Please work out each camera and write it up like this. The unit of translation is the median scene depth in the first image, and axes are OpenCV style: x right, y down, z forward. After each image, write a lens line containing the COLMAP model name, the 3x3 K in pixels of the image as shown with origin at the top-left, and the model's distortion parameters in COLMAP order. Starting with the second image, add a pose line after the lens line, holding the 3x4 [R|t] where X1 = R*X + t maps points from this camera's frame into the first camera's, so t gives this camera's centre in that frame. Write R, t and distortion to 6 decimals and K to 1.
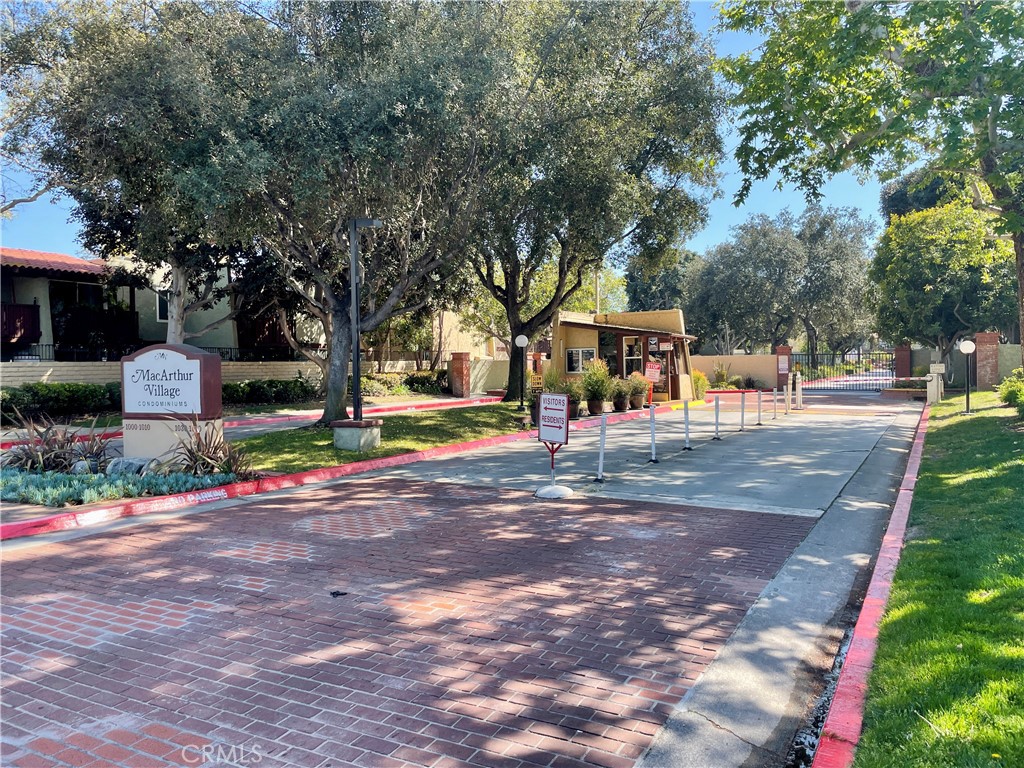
lens RADIAL K [[779.9, 0, 509.9], [0, 779.9, 380.2], [0, 0, 1]] dist [0.092975, -0.133287]
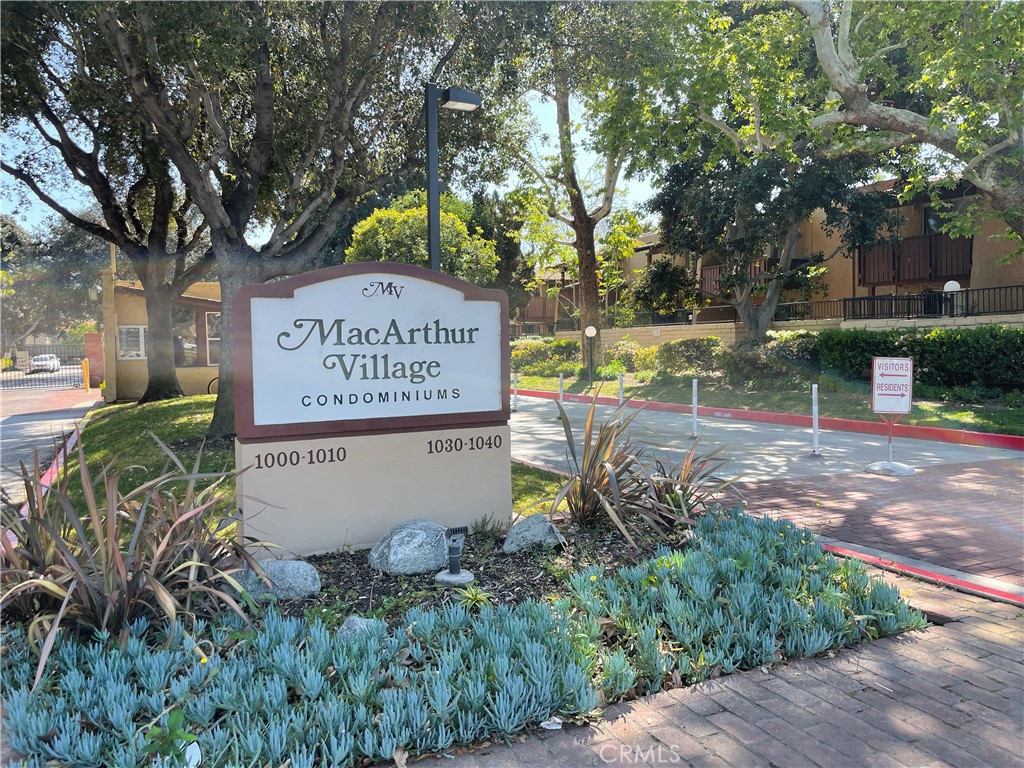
lens RADIAL K [[779.9, 0, 509.9], [0, 779.9, 380.2], [0, 0, 1]] dist [0.092975, -0.133287]
pose [[0.576247, -0.026844, 0.816835, -0.755287], [0.022644, 0.999601, 0.016876, 0.014489], [-0.816962, 0.008772, 0.576625, 0.684589]]
